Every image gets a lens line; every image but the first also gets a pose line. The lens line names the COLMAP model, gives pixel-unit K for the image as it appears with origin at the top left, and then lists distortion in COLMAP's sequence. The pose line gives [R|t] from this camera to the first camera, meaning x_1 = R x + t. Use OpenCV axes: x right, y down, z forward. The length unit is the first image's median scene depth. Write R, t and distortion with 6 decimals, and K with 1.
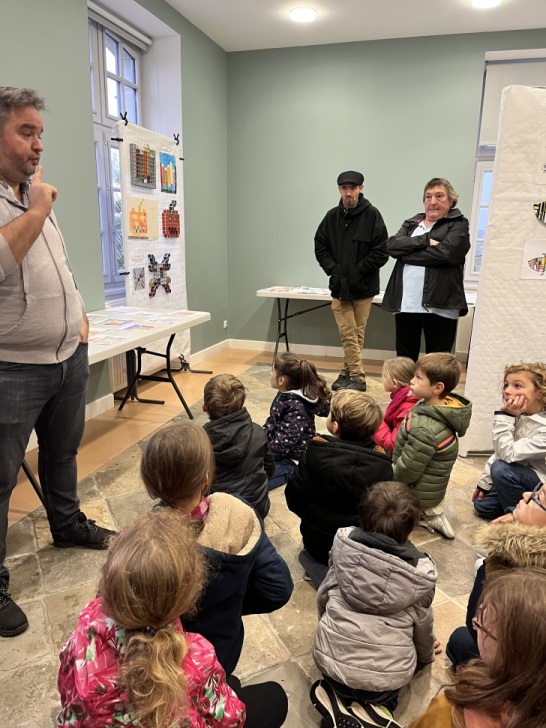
lens RADIAL K [[549.2, 0, 273.5], [0, 549.2, 367.7], [0, 0, 1]] dist [0.054685, -0.068462]
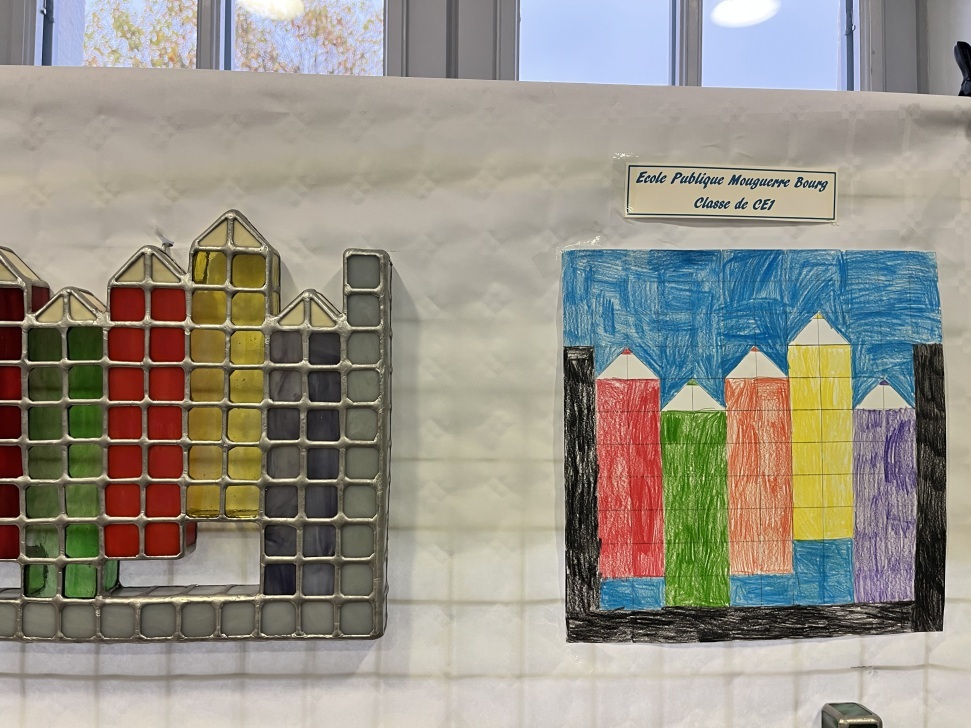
lens RADIAL K [[732.5, 0, 490.9], [0, 732.5, 360.2], [0, 0, 1]] dist [0.054685, -0.068462]
pose [[0.309347, -0.042572, -0.949996, -0.091372], [-0.228580, 0.966379, -0.117739, -0.374030], [0.923069, 0.253572, 0.289215, 1.012173]]
